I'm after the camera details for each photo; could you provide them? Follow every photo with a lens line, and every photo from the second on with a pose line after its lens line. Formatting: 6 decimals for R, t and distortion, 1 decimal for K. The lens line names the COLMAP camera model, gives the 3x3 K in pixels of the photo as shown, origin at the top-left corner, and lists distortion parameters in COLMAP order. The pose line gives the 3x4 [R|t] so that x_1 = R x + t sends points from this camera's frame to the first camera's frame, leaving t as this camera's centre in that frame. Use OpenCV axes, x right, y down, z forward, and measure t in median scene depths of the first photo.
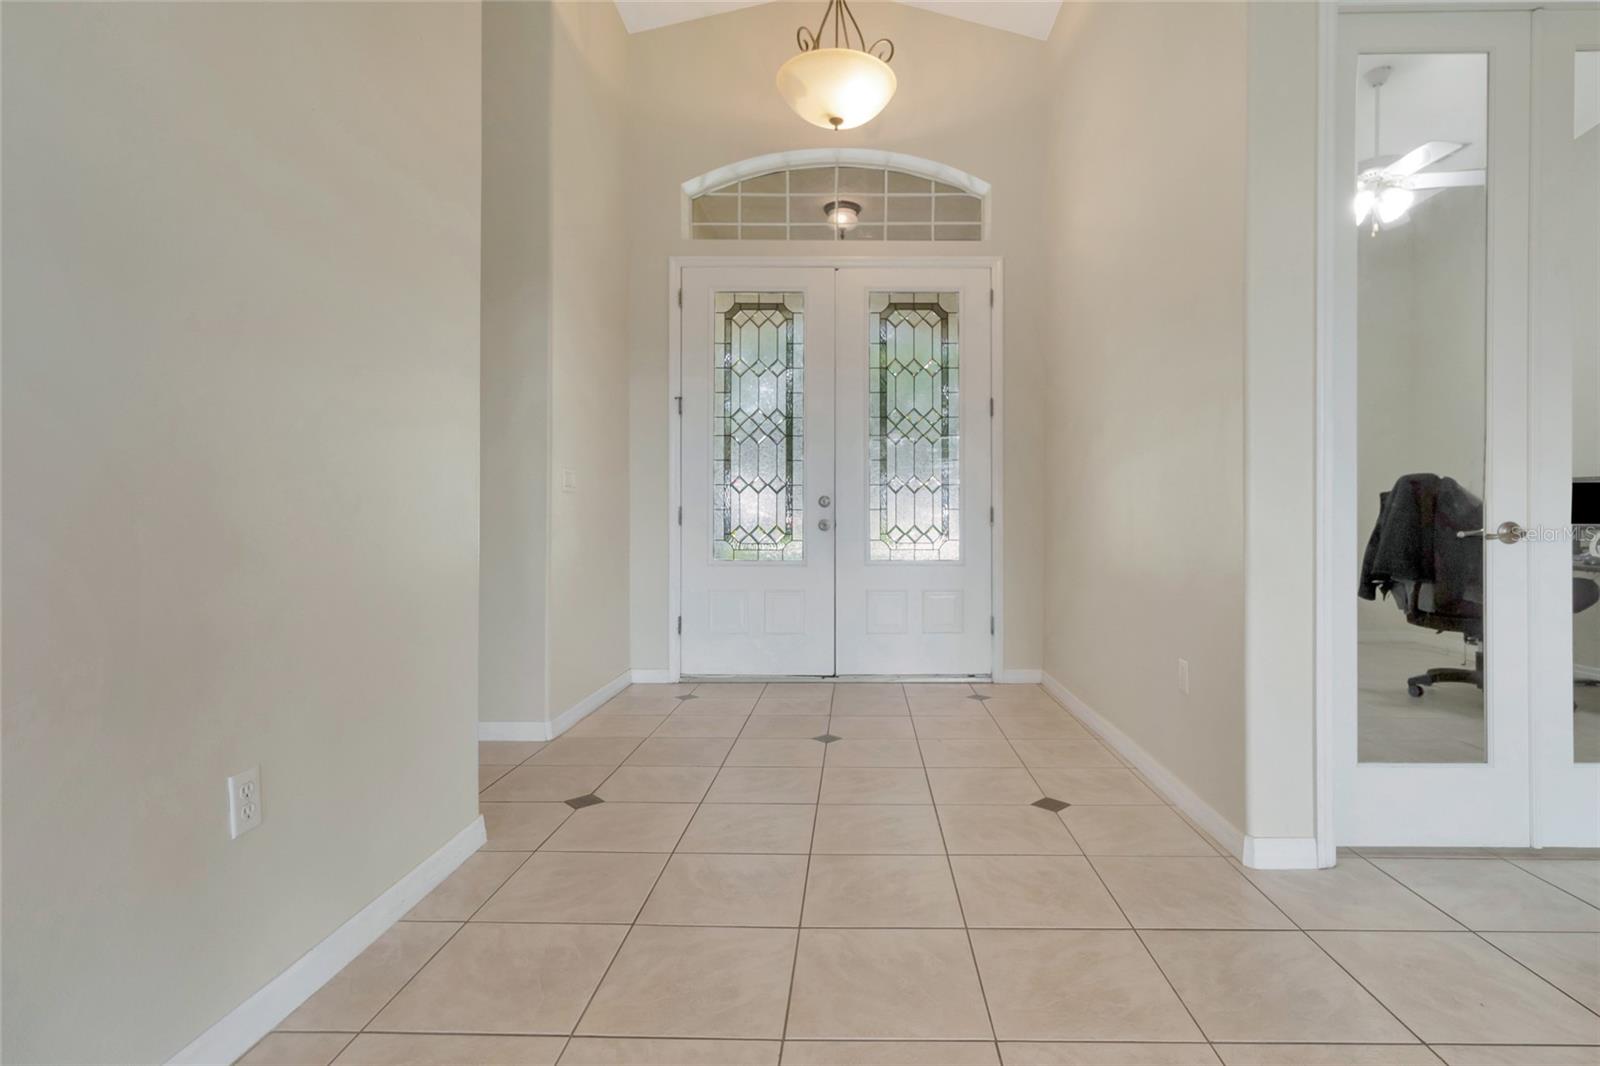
lens RADIAL K [[758.3, 0, 847.2], [0, 758.3, 517.9], [0, 0, 1]] dist [0.001320, 0.000186]
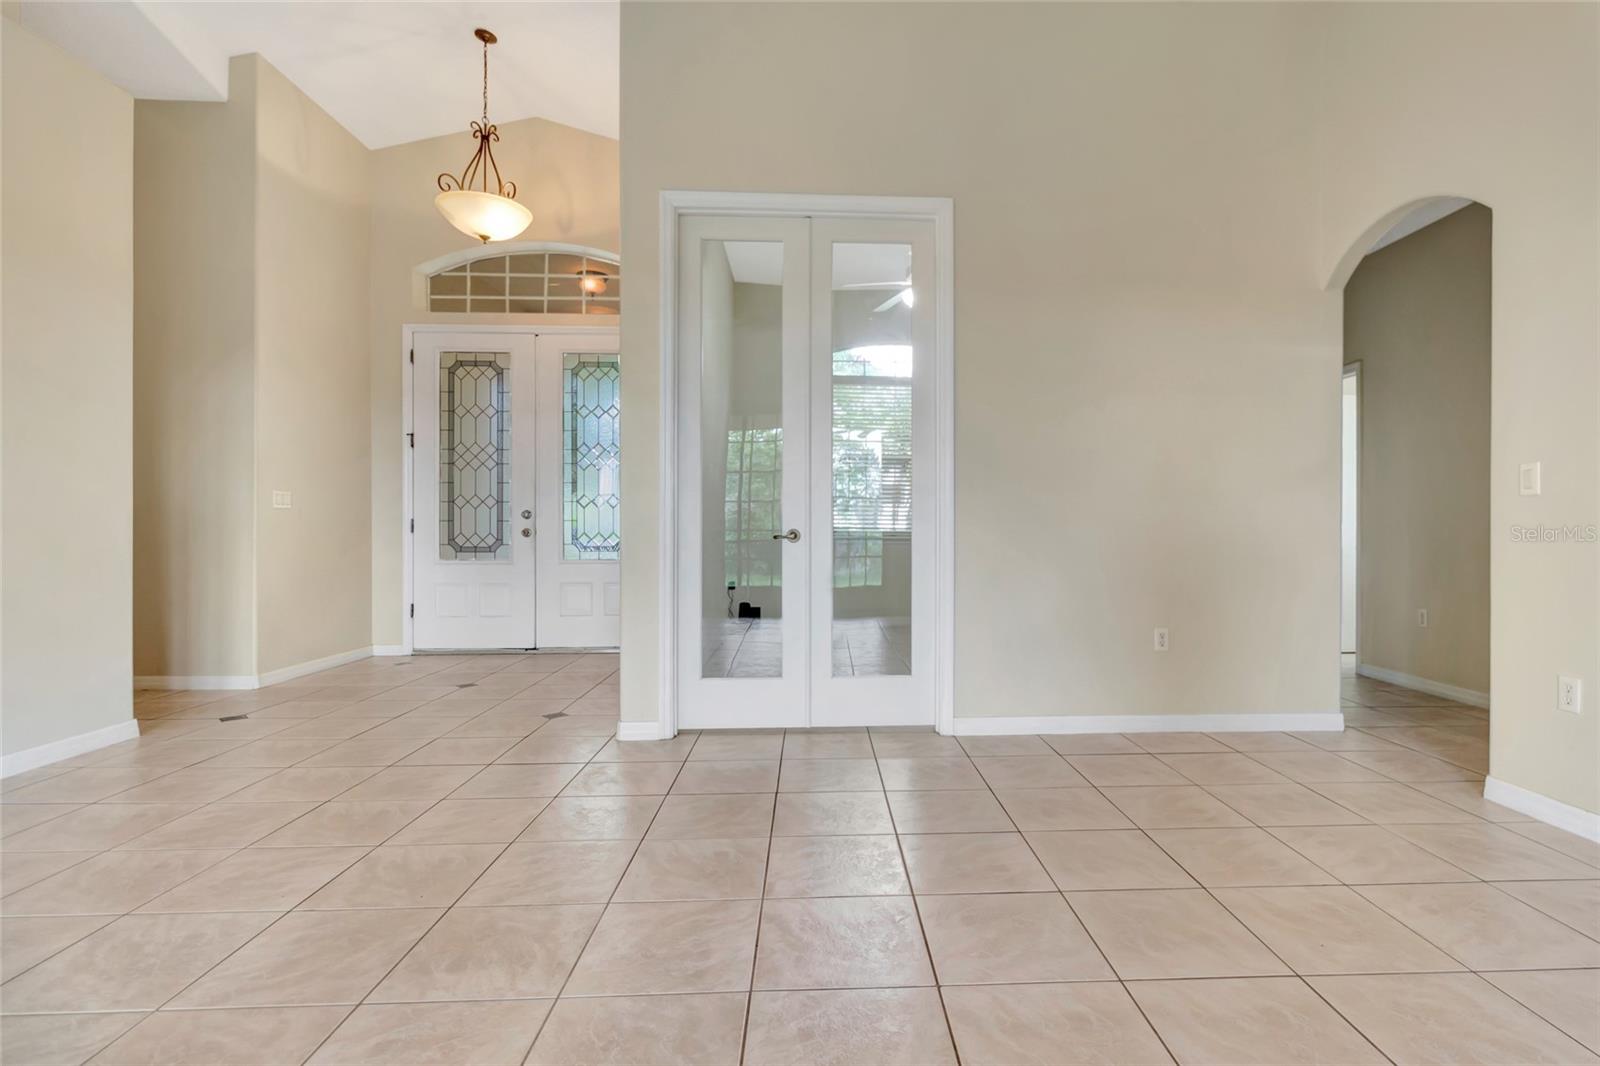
lens RADIAL K [[748.3, 0, 854.5], [0, 748.3, 530.2], [0, 0, 1]] dist [0.002485, 0.000225]
pose [[0.998603, -0.002711, 0.052775, 0.462370], [0.002478, 0.999987, 0.004479, 0.000858], [-0.052786, -0.004342, 0.998596, -0.310591]]
